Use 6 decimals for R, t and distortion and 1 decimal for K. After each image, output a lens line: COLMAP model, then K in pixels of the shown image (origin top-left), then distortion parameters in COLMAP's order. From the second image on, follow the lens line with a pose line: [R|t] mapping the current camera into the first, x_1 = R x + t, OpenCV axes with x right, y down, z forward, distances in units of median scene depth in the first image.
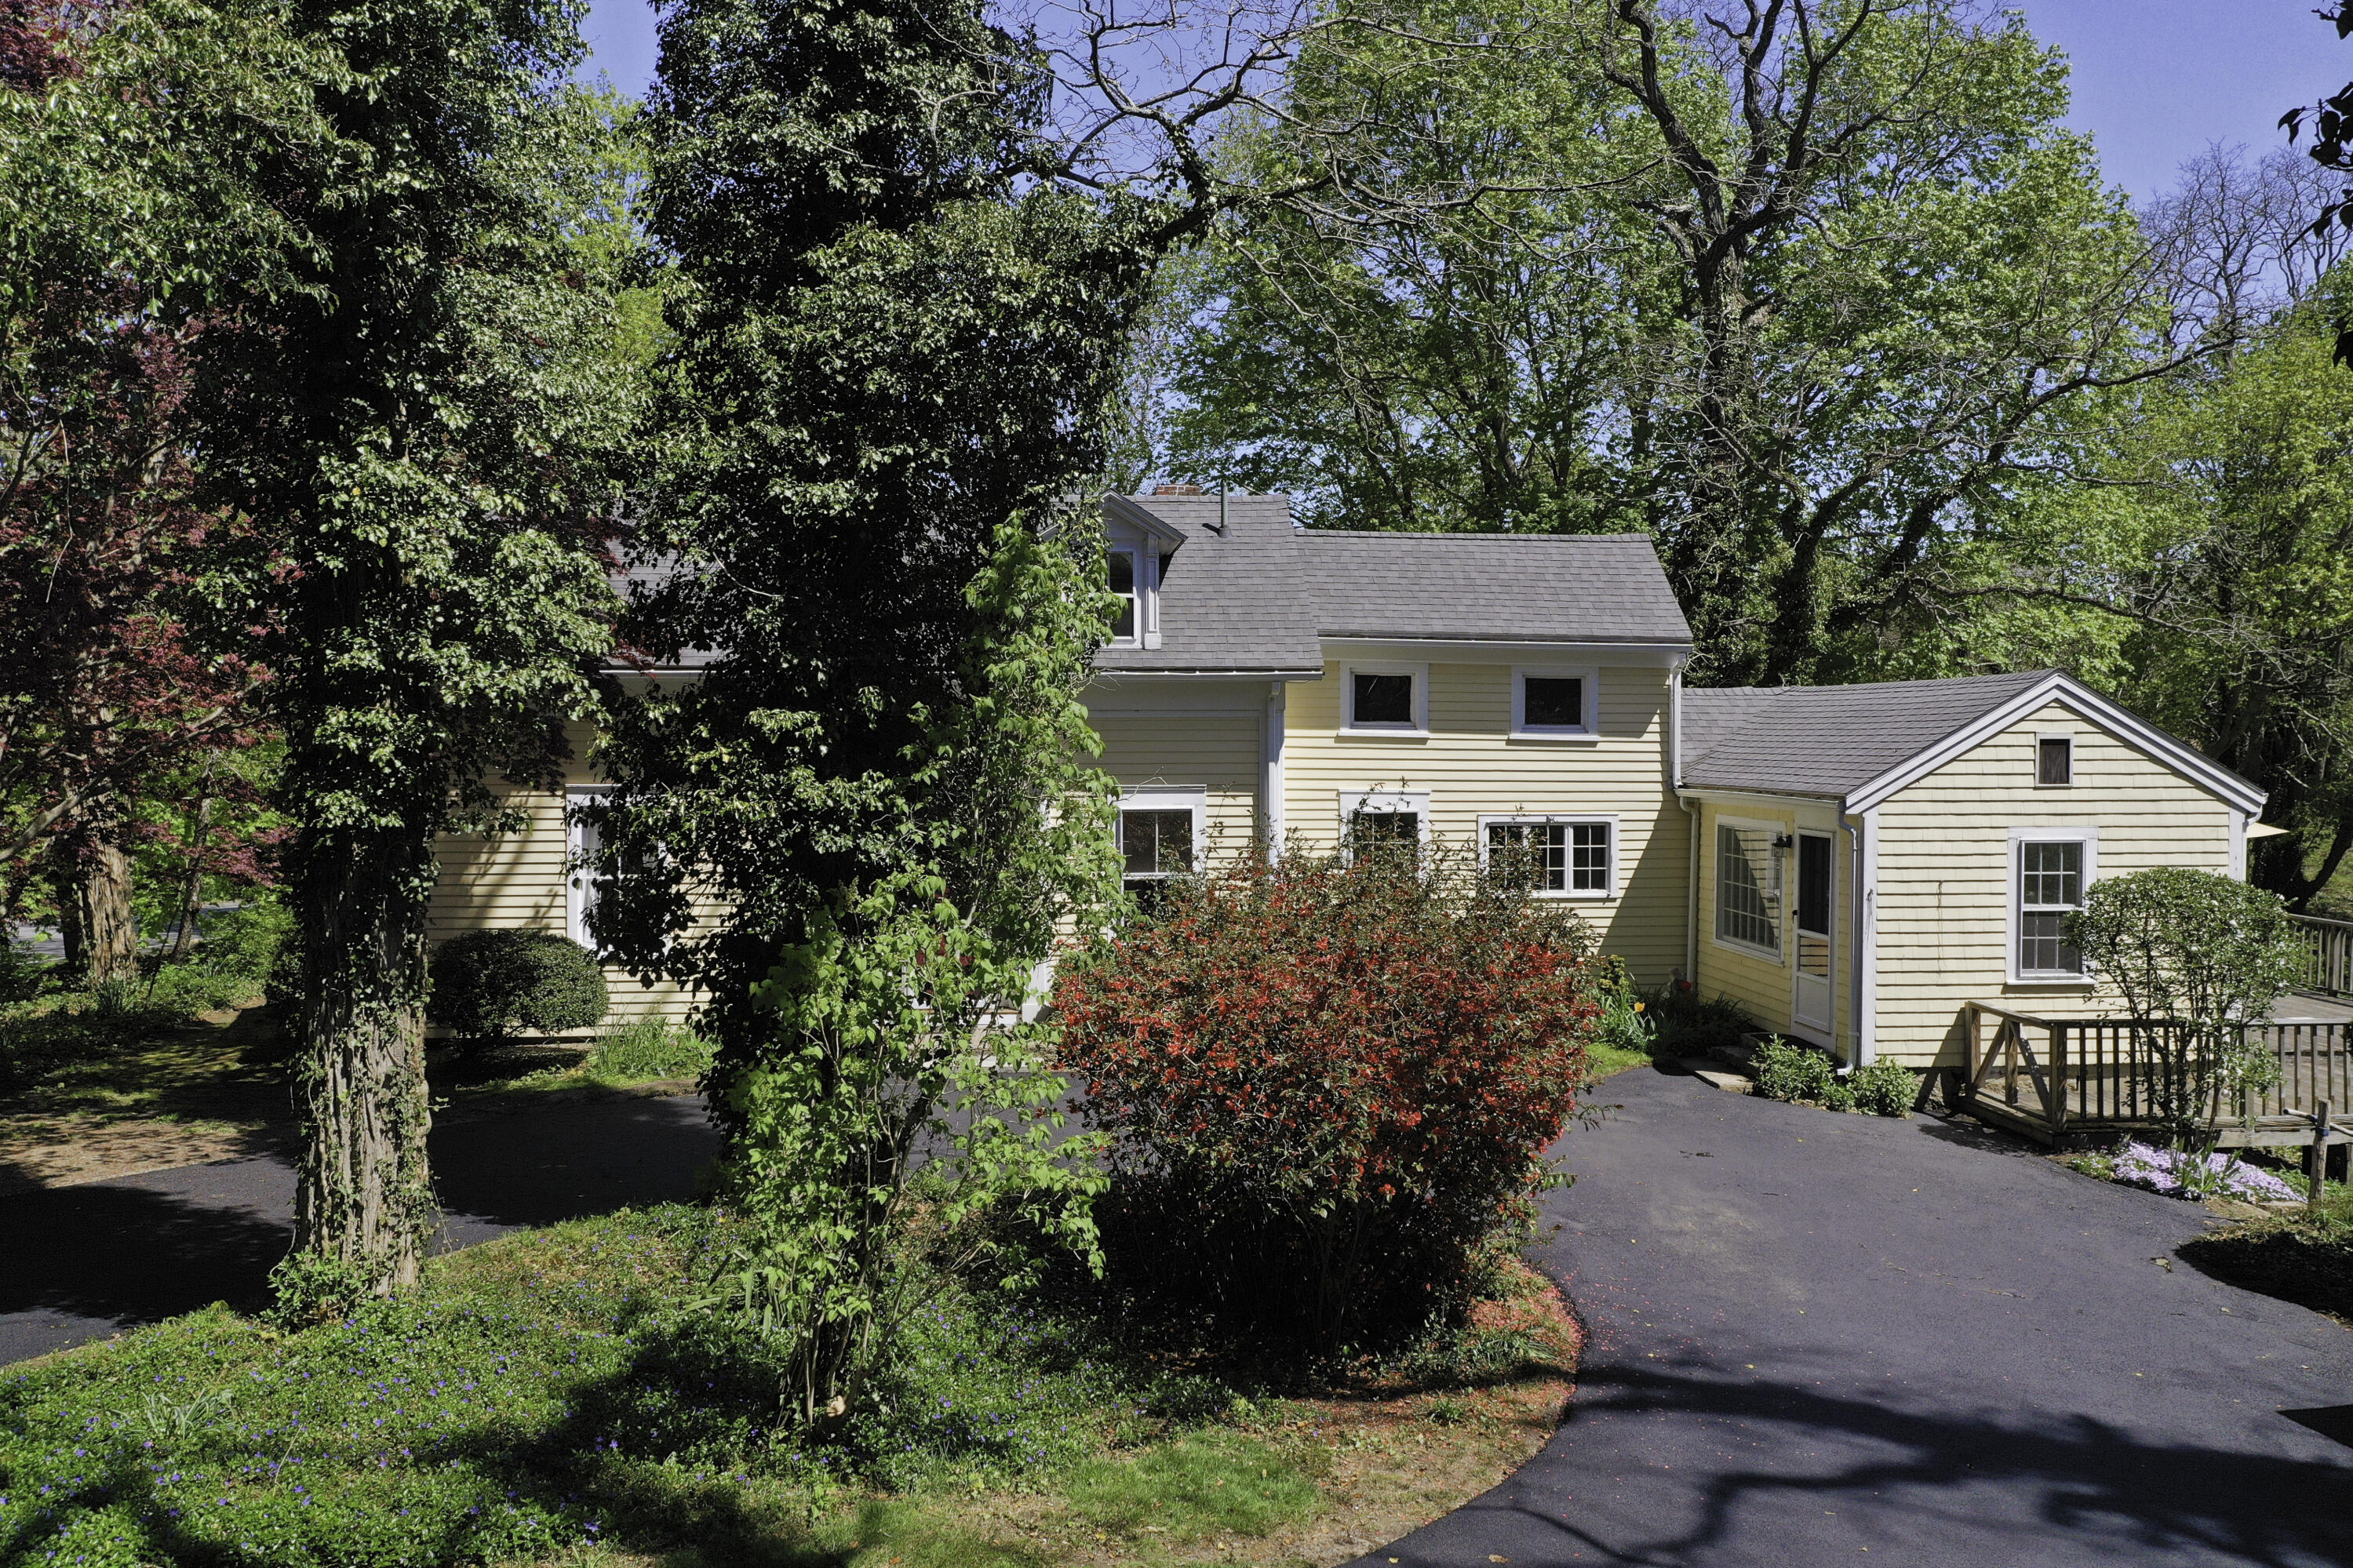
lens RADIAL K [[1880.6, 0, 1176.5], [0, 1880.6, 784.0], [0, 0, 1]] dist [0.018267, 0.010580]
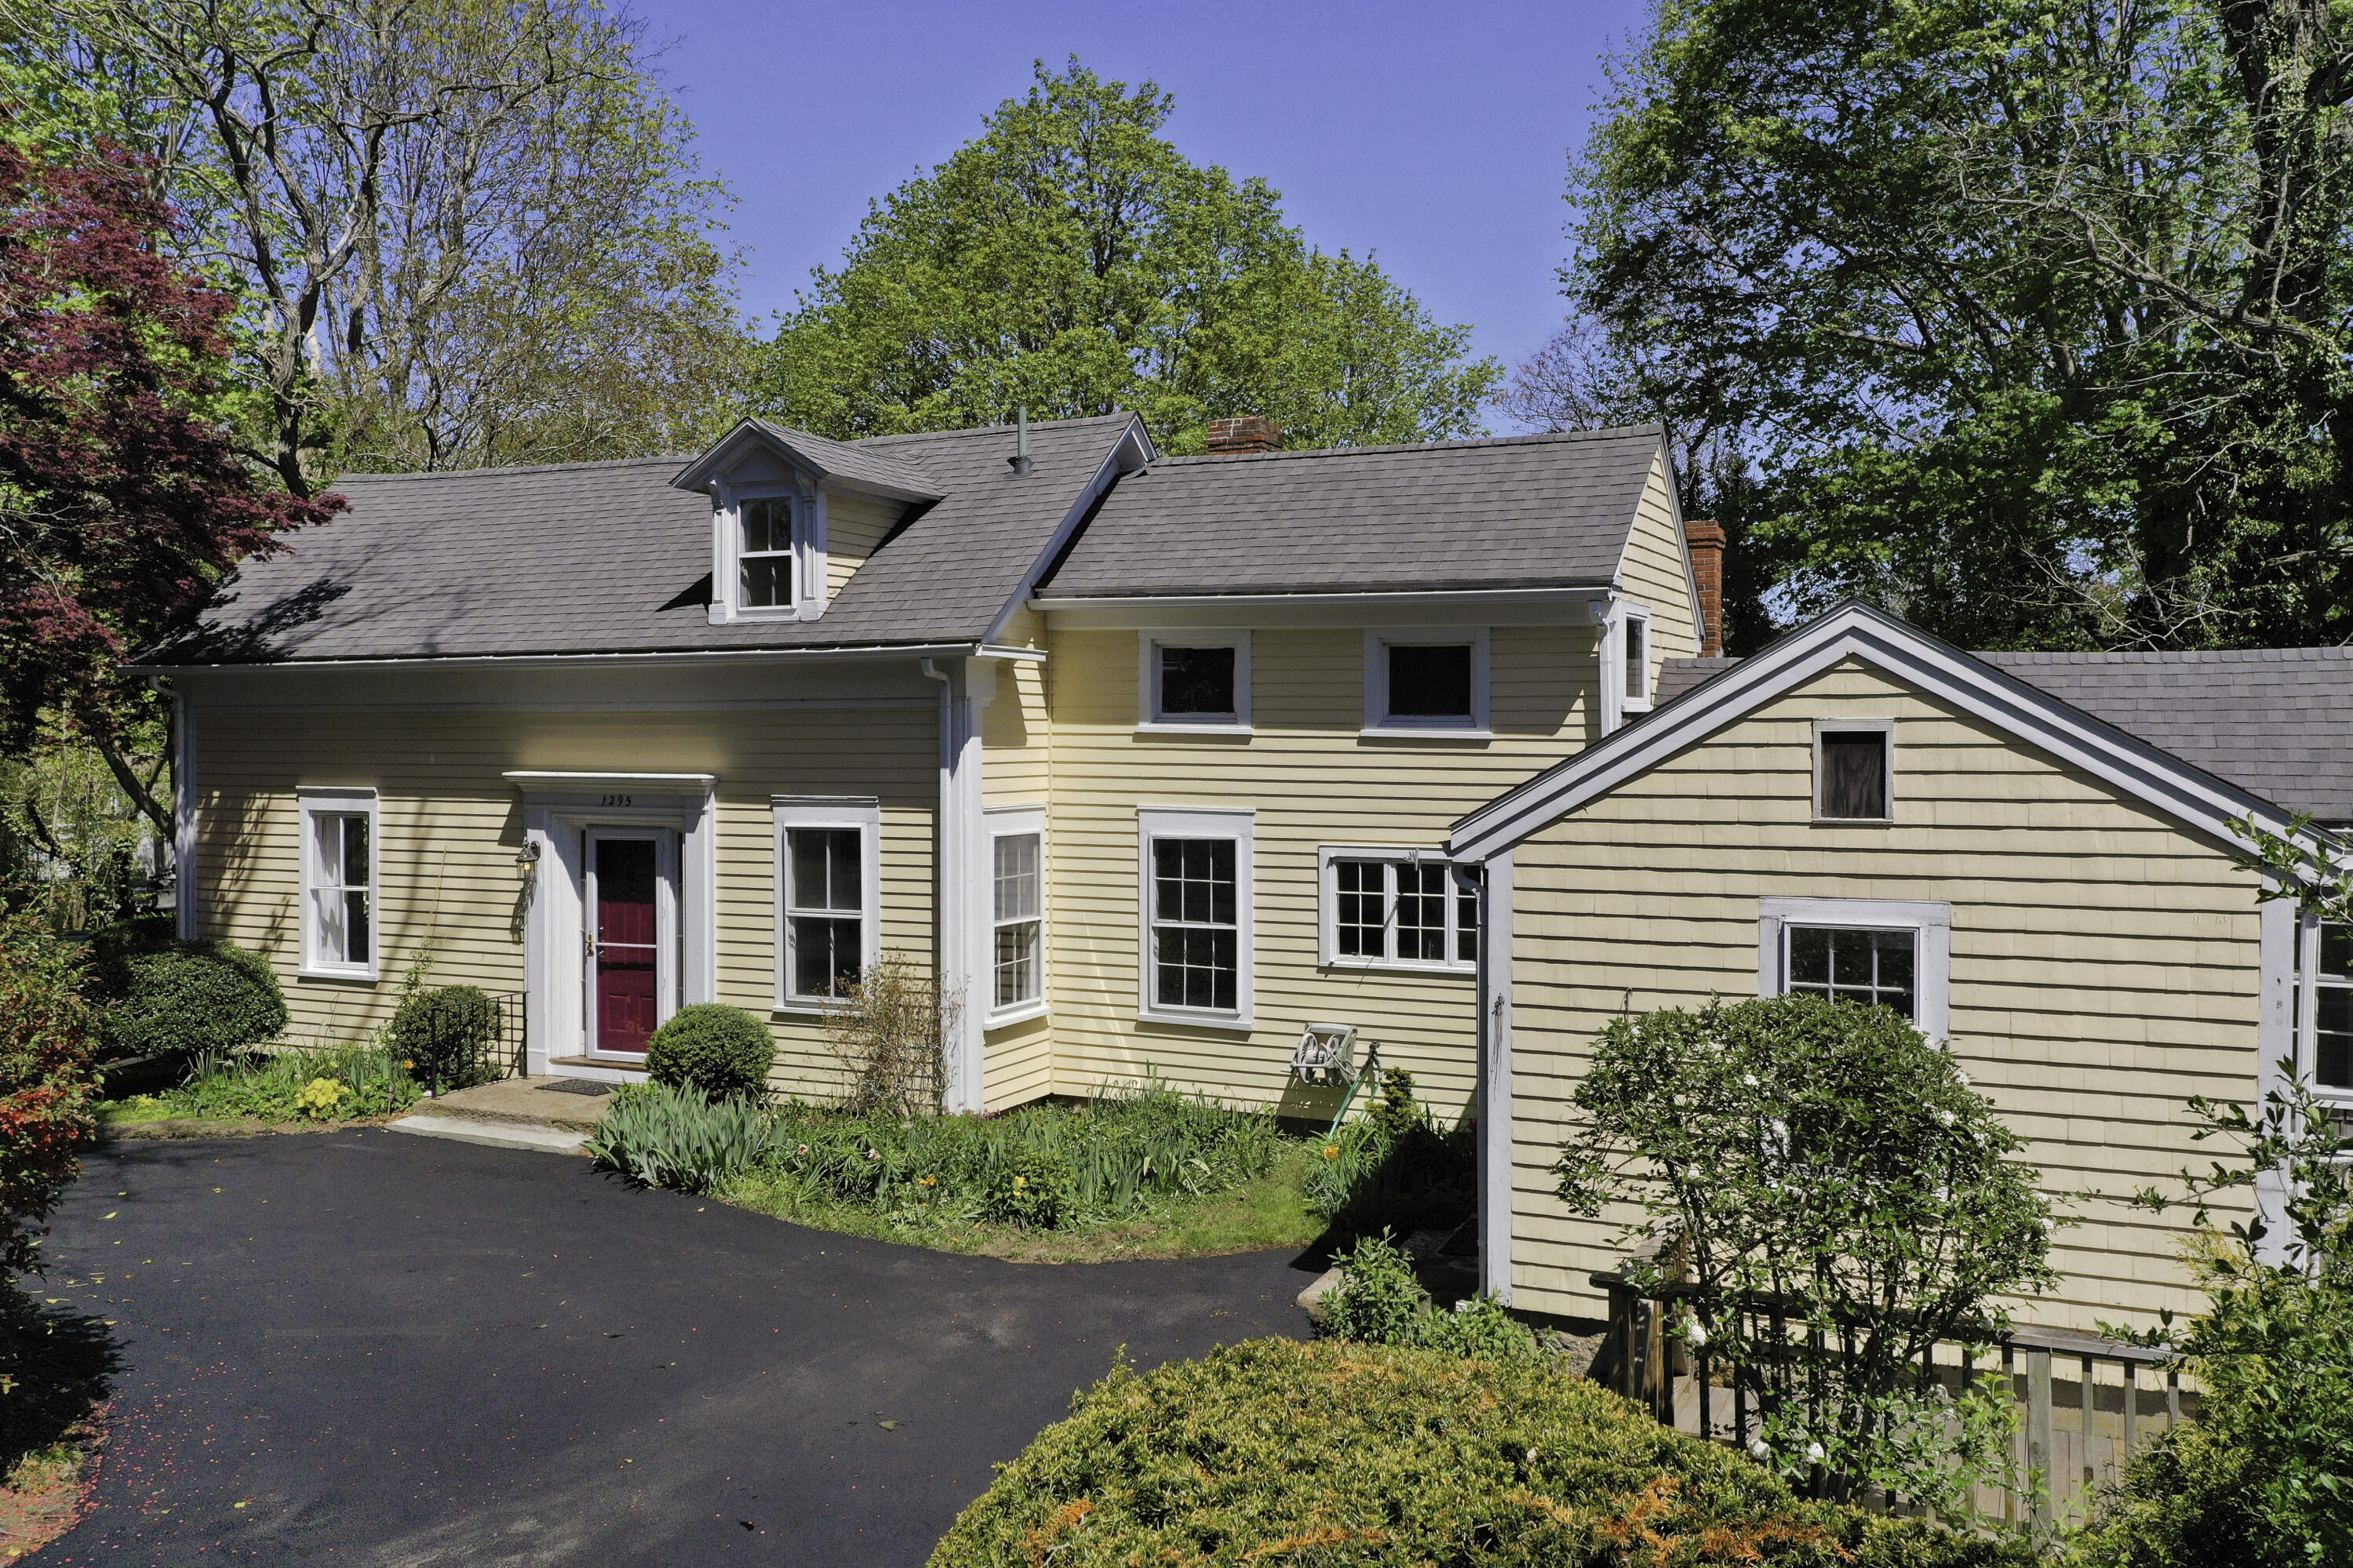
lens RADIAL K [[1880.6, 0, 1176.5], [0, 1880.6, 784.0], [0, 0, 1]] dist [0.018267, 0.010580]
pose [[0.858625, 0.010789, -0.512491, 0.515510], [-0.012419, 0.999923, 0.000243, -0.006426], [0.512454, 0.006156, 0.858693, 0.411062]]
